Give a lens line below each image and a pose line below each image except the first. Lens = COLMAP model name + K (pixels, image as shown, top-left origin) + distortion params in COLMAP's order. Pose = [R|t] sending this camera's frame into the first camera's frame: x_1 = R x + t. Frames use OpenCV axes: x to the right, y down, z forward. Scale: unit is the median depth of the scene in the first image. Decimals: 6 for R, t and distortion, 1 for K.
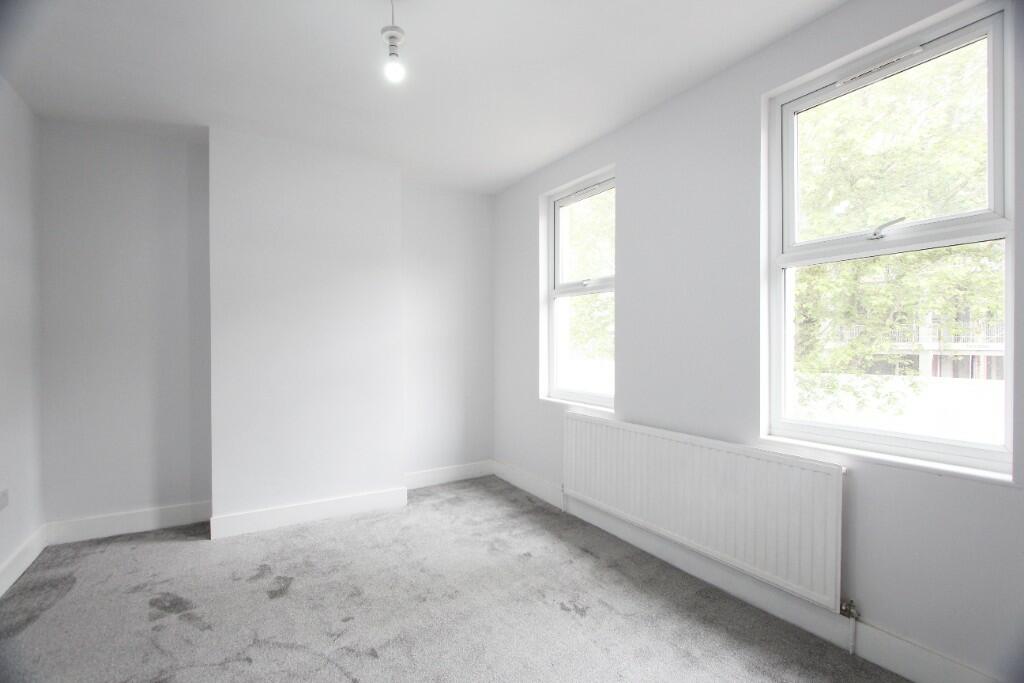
lens RADIAL K [[483.8, 0, 512.0], [0, 483.8, 341.5], [0, 0, 1]] dist [-0.003286, -0.001137]
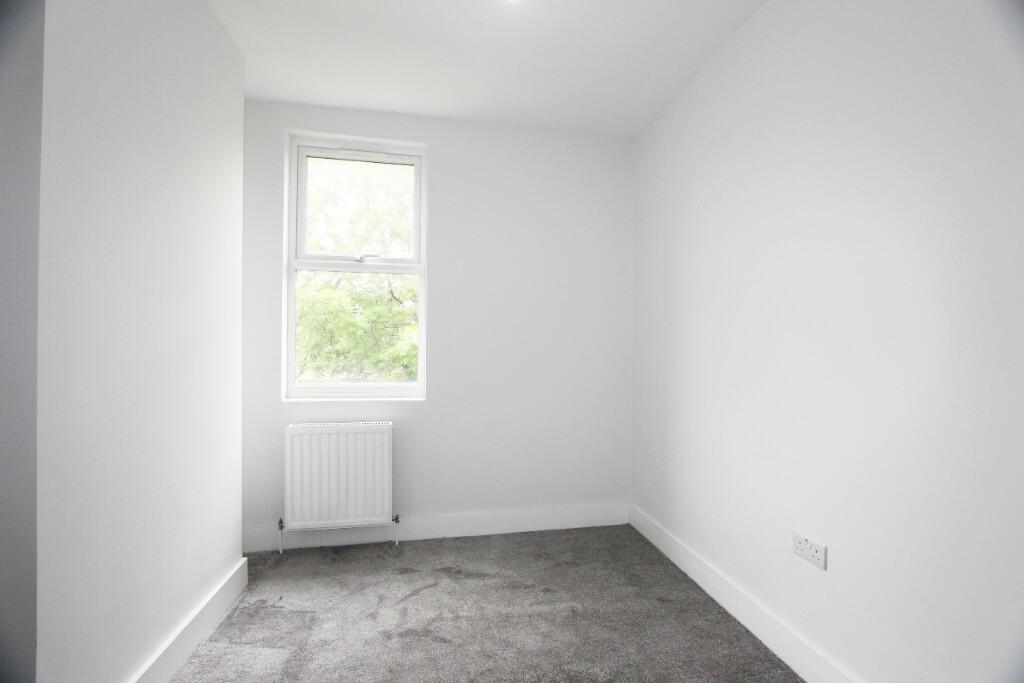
lens RADIAL K [[483.8, 0, 512.0], [0, 483.8, 341.5], [0, 0, 1]] dist [-0.003286, -0.001137]
pose [[0.341543, 0.006895, 0.939841, -0.370022], [-0.023366, 0.999726, 0.001157, 0.021323], [-0.939576, -0.022356, 0.341610, -0.000824]]
